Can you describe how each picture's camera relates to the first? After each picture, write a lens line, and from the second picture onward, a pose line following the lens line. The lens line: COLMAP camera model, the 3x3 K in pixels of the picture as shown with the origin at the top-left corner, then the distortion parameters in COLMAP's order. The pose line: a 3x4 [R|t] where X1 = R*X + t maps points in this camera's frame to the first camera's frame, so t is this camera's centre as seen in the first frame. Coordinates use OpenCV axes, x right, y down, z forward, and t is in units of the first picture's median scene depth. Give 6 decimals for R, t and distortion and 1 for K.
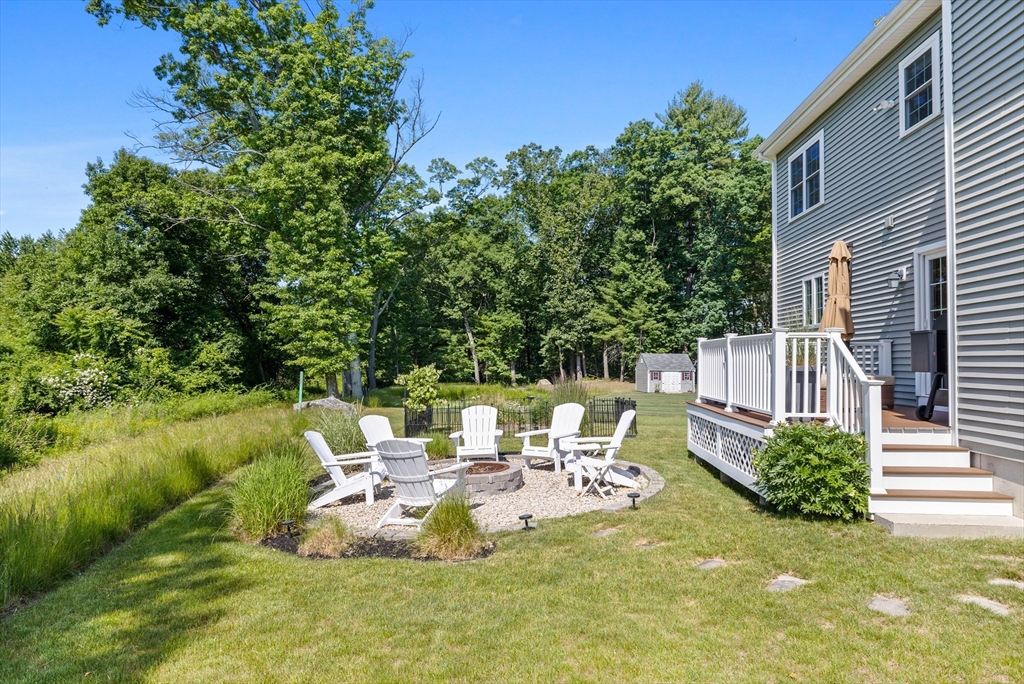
lens RADIAL K [[643.7, 0, 512.2], [0, 643.7, 342.8], [0, 0, 1]] dist [0.003354, -0.000157]
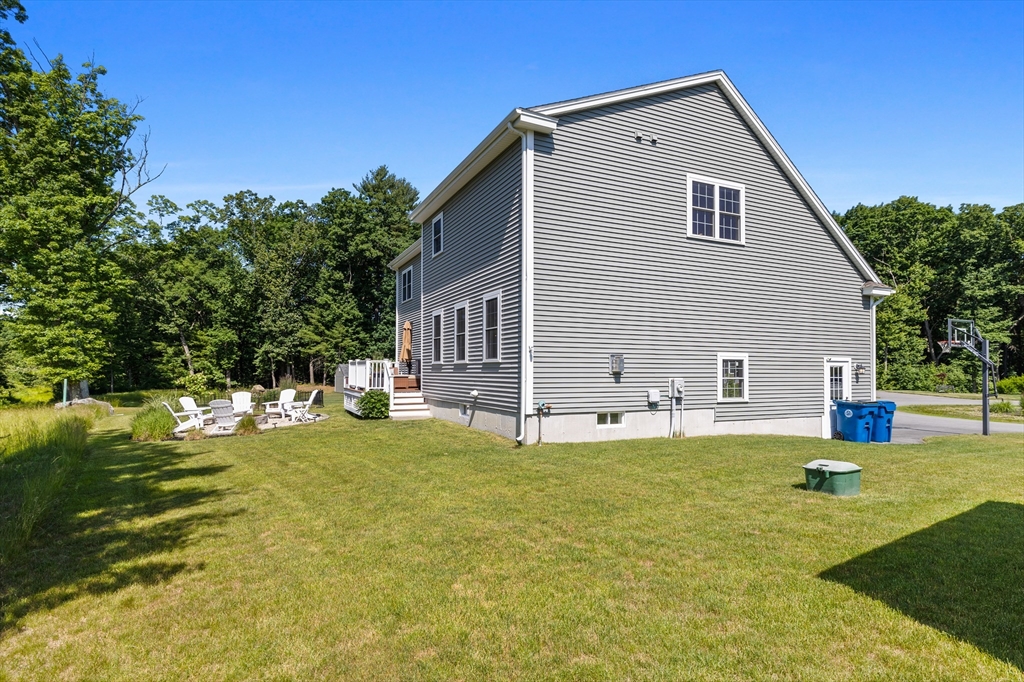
lens RADIAL K [[542.9, 0, 523.3], [0, 542.9, 357.5], [0, 0, 1]] dist [0.003428, 0.000069]
pose [[0.871271, 0.007531, 0.490744, -0.021039], [-0.010499, 0.999939, 0.003294, -0.005008], [-0.490690, -0.008022, 0.871297, -0.172171]]
